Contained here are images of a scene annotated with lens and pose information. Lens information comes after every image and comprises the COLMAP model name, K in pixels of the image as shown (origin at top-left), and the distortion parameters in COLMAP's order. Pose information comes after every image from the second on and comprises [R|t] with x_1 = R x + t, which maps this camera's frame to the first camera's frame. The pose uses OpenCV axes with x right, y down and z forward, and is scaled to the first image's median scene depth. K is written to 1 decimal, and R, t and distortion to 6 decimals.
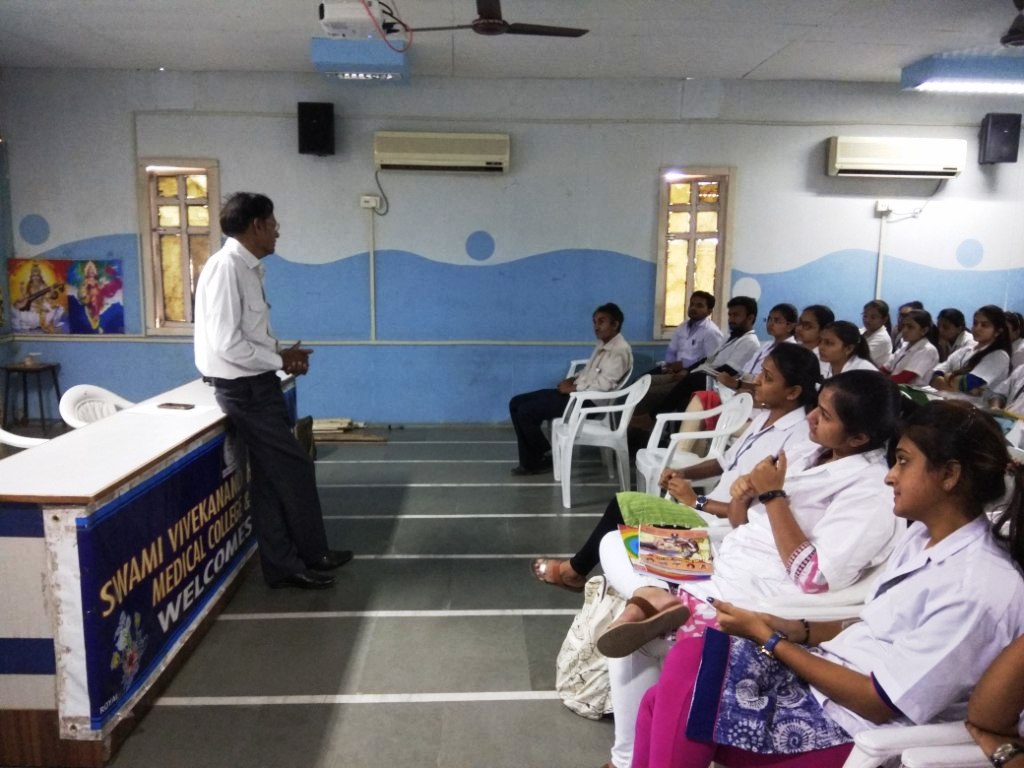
lens RADIAL K [[785.1, 0, 515.6], [0, 785.1, 392.9], [0, 0, 1]] dist [0.050913, -0.074364]
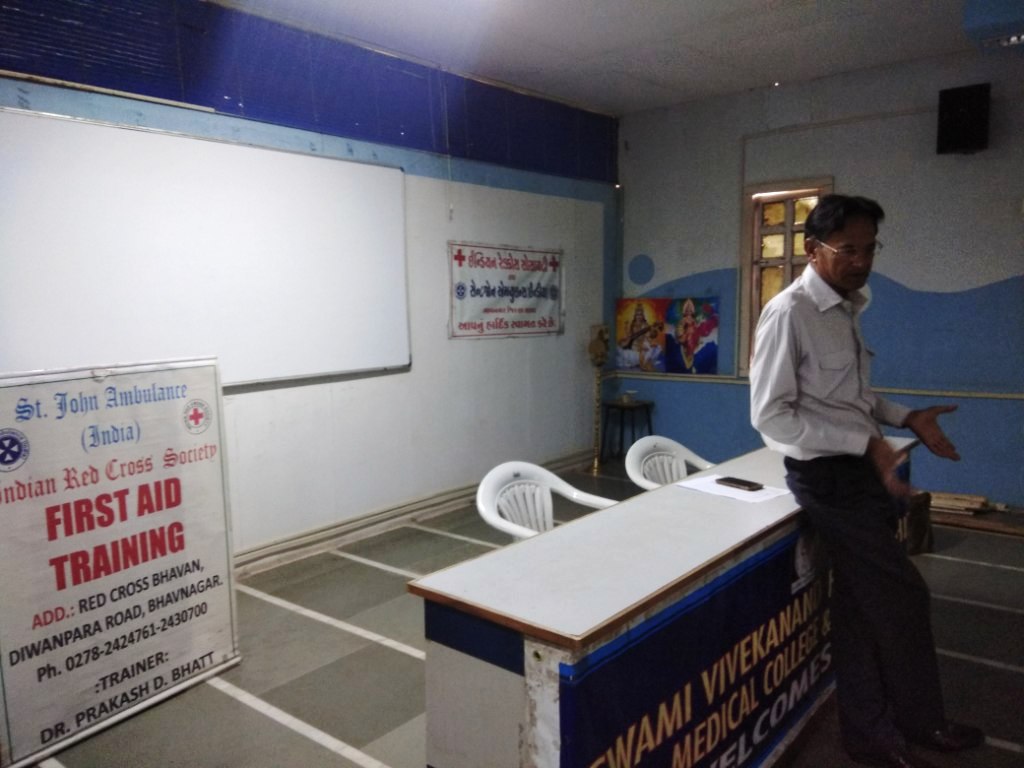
lens RADIAL K [[785.1, 0, 507.8], [0, 785.1, 391.1], [0, 0, 1]] dist [0.050913, -0.074364]
pose [[0.735242, 0.049903, -0.675965, -0.046175], [-0.080519, 0.996655, -0.014002, -0.023721], [0.673005, 0.064723, 0.736801, 0.155887]]
